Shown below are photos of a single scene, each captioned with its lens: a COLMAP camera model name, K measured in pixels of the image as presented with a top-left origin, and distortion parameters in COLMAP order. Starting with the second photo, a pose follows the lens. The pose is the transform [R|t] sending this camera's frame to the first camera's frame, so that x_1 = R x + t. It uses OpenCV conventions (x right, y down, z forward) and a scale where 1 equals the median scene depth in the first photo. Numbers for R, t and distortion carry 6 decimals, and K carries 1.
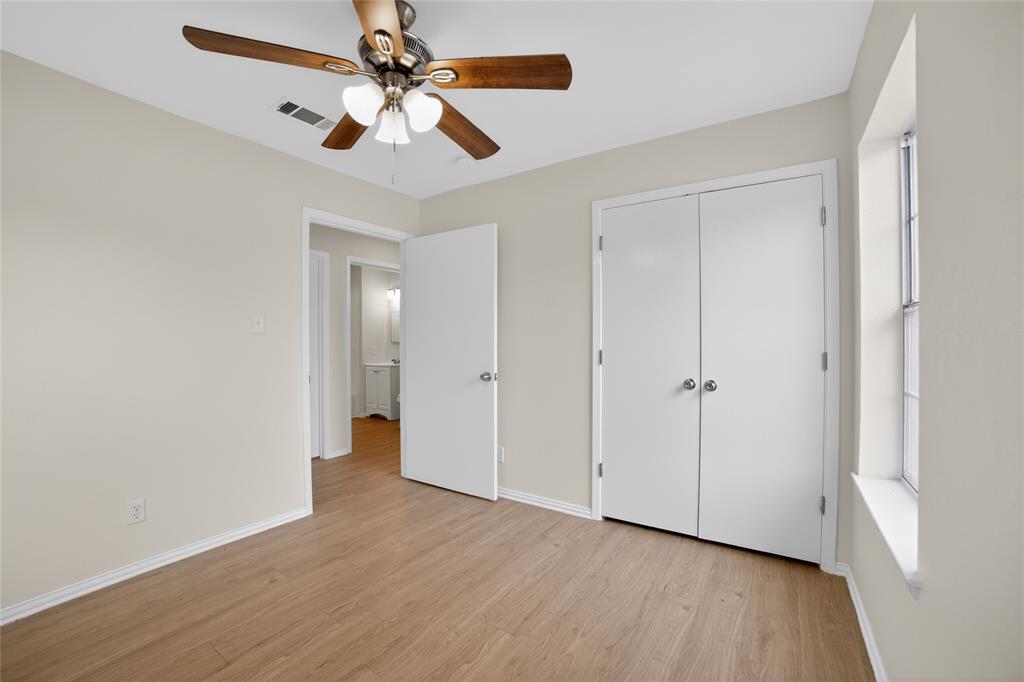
lens RADIAL K [[423.9, 0, 512.0], [0, 423.9, 341.0], [0, 0, 1]] dist [-0.097374, 0.035294]
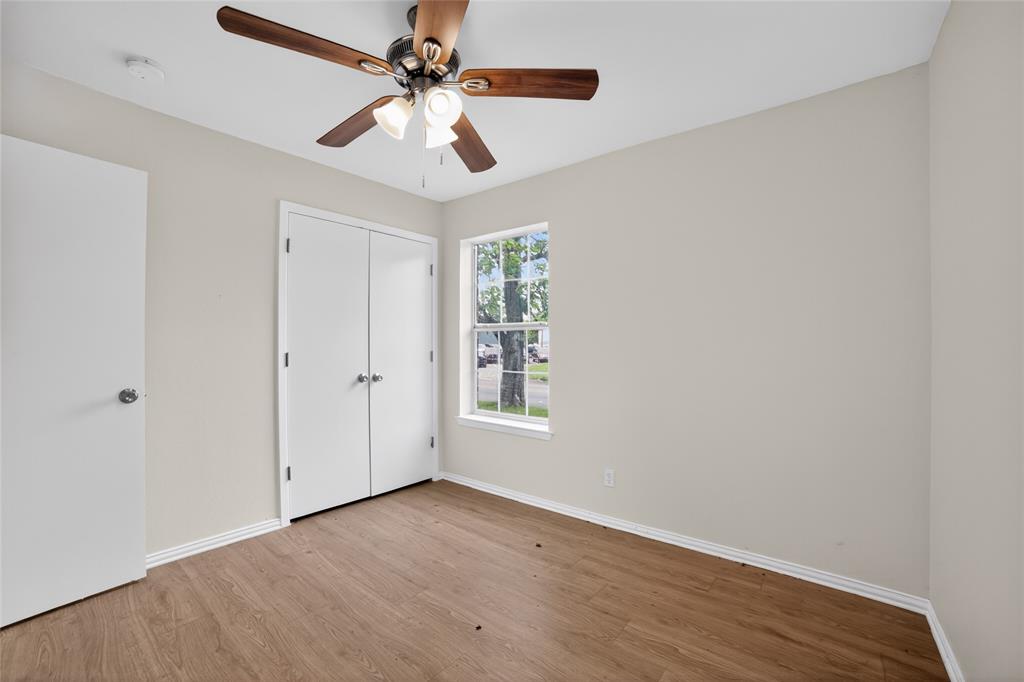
lens RADIAL K [[423.9, 0, 512.0], [0, 423.9, 341.0], [0, 0, 1]] dist [-0.097374, 0.035294]
pose [[0.079174, 0.013210, 0.996773, -0.822055], [-0.000291, 0.999912, -0.013228, 0.008234], [-0.996861, 0.000757, 0.079171, 0.453845]]
